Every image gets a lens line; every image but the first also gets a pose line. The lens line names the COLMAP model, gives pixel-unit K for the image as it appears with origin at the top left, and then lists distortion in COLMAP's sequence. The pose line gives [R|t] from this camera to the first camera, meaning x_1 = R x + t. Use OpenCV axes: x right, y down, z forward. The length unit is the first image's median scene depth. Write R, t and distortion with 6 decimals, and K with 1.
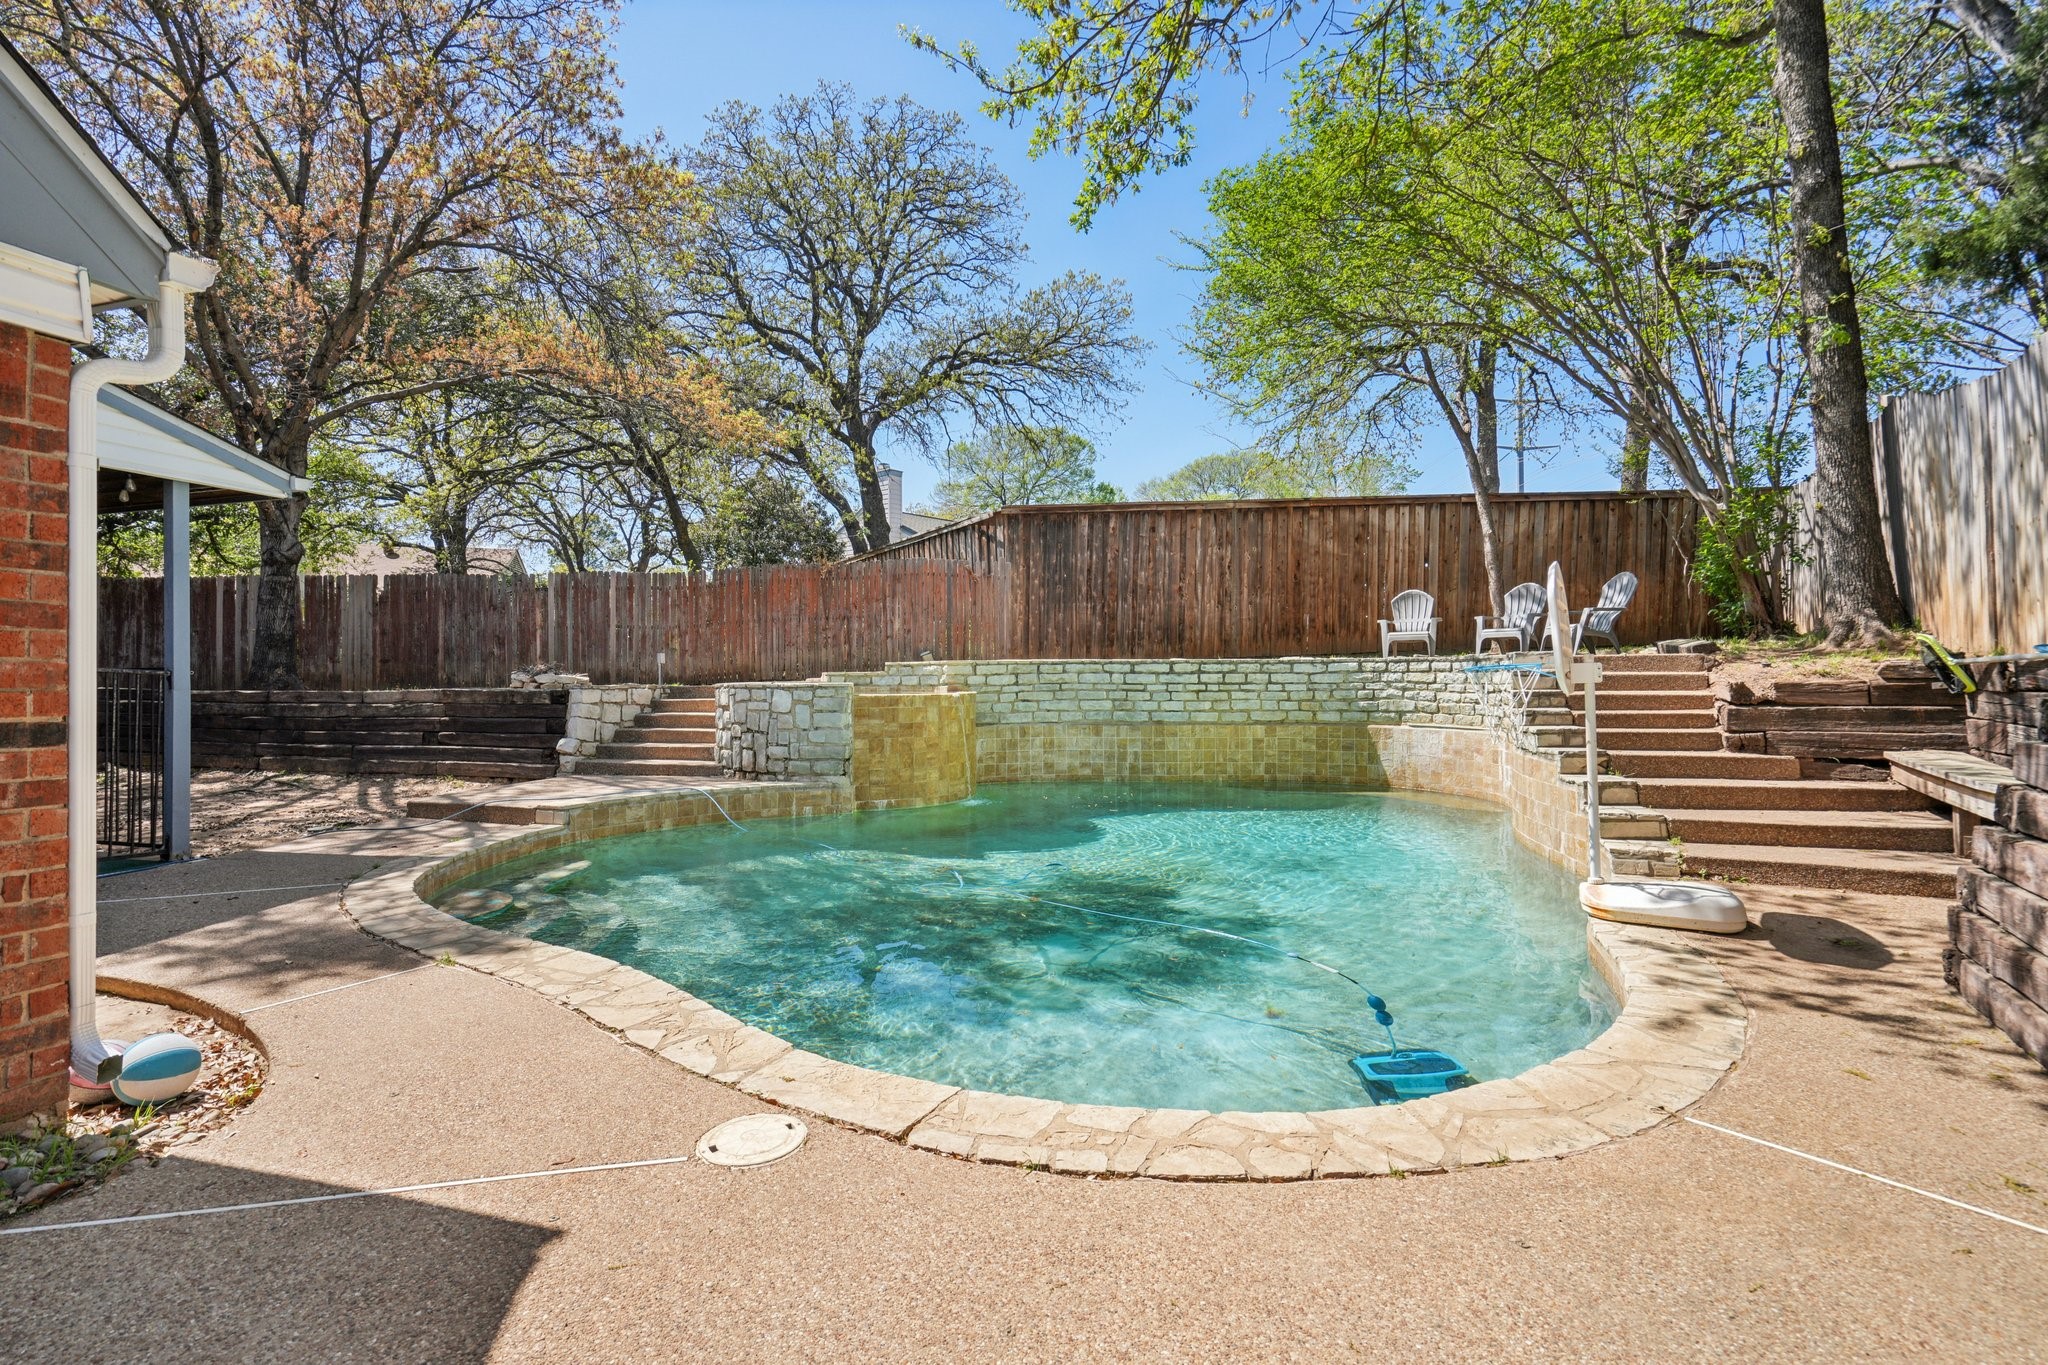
lens RADIAL K [[926.3, 0, 1012.2], [0, 926.3, 684.2], [0, 0, 1]] dist [-0.007027, 0.003015]
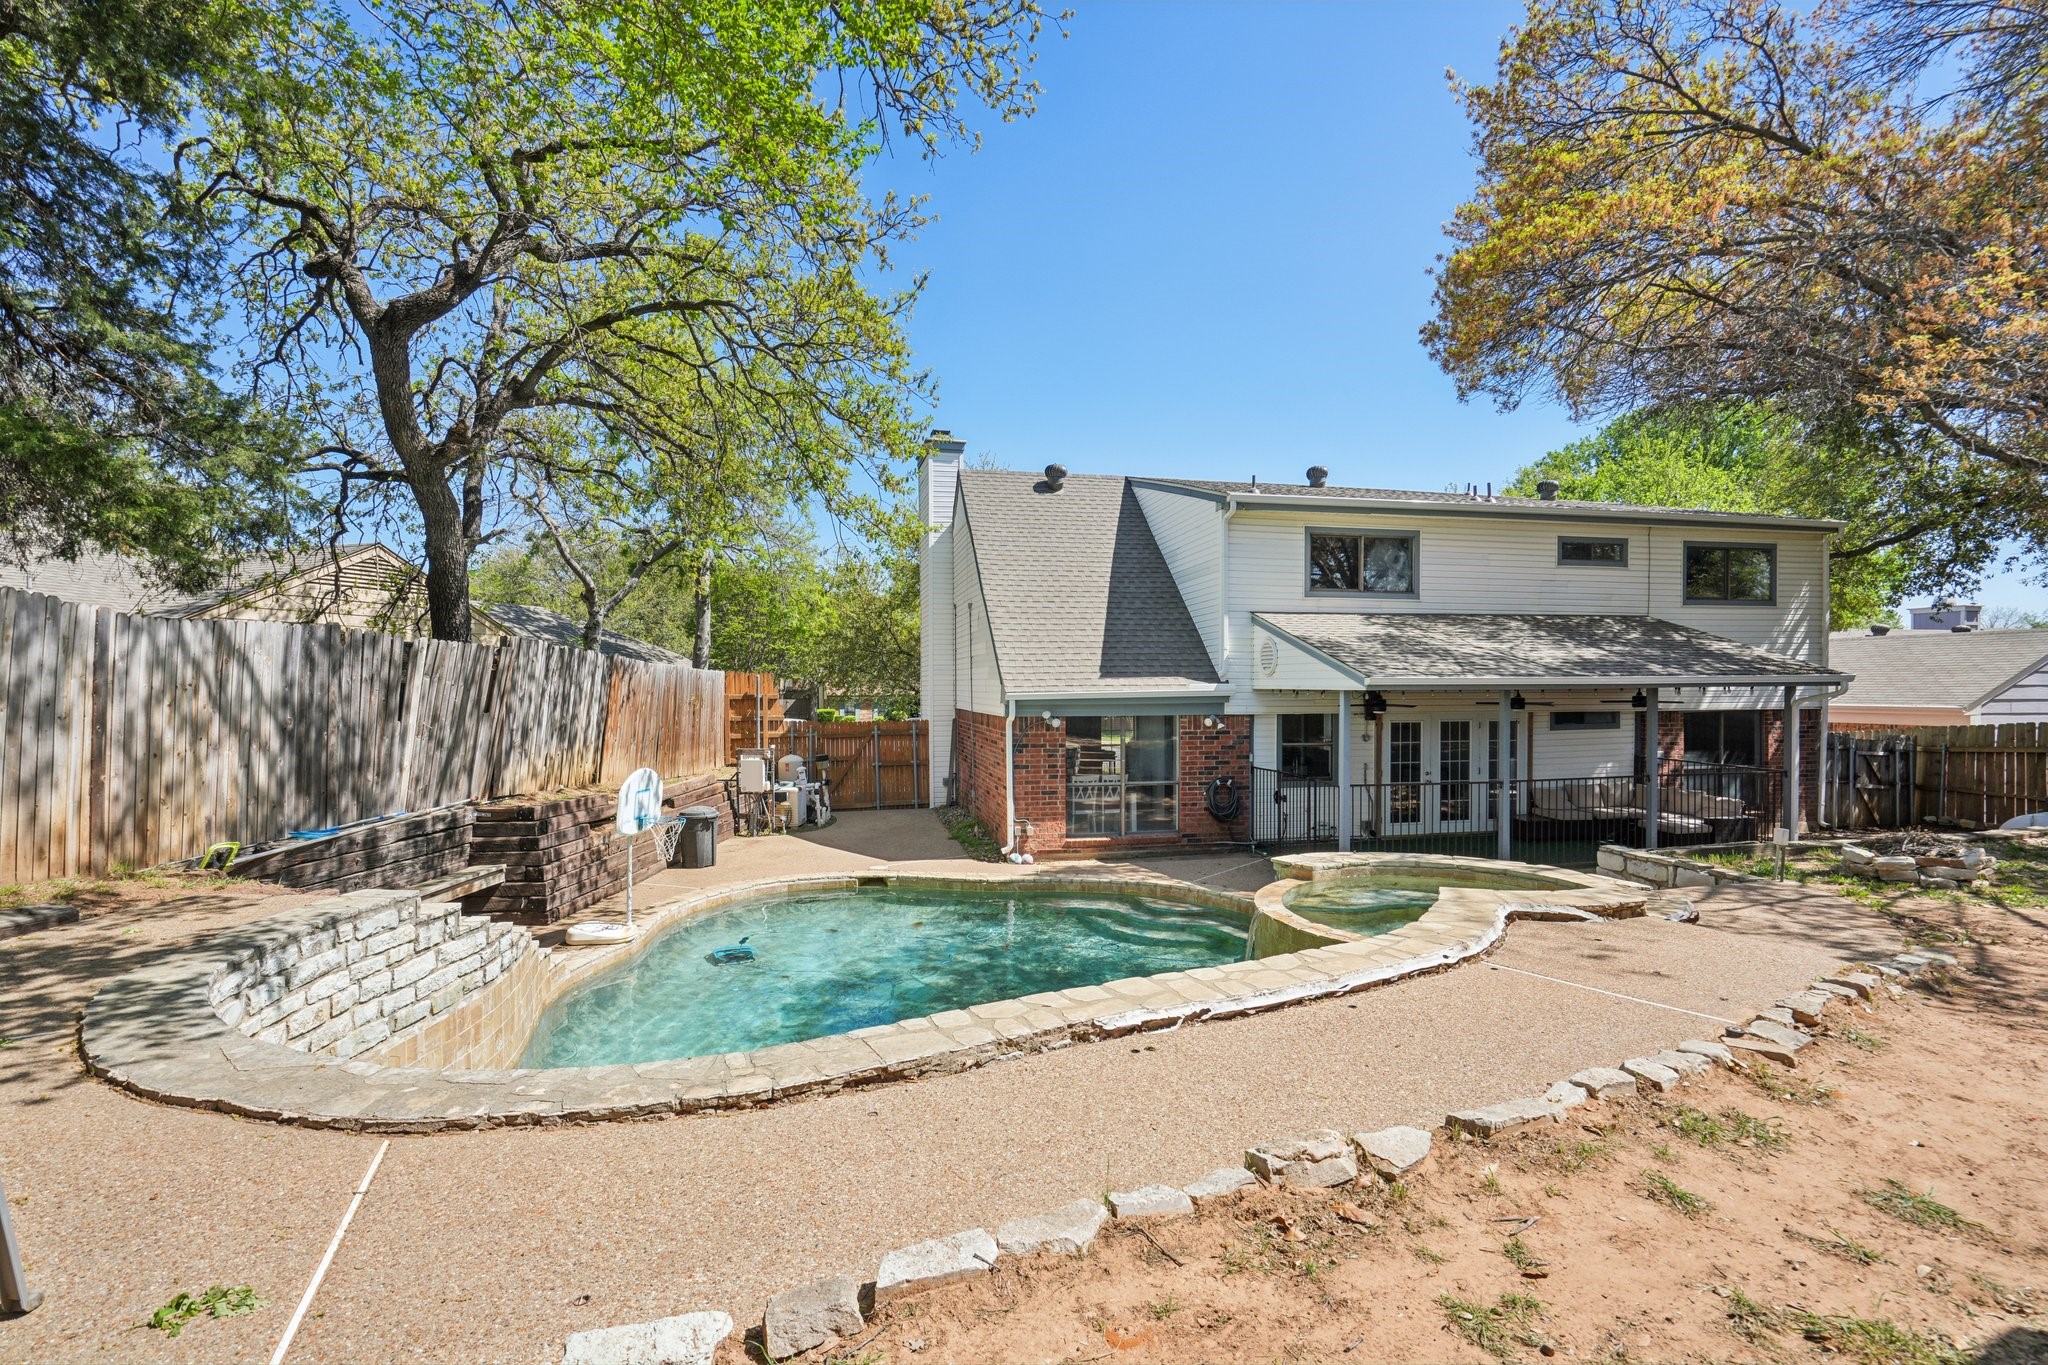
lens RADIAL K [[915.8, 0, 1025.2], [0, 915.8, 698.4], [0, 0, 1]] dist [-0.003586, -0.000311]
pose [[-0.869906, 0.003431, -0.493206, 0.355754], [-0.001914, 0.999945, 0.010333, -0.122870], [0.493214, 0.009933, -0.869851, 1.306726]]
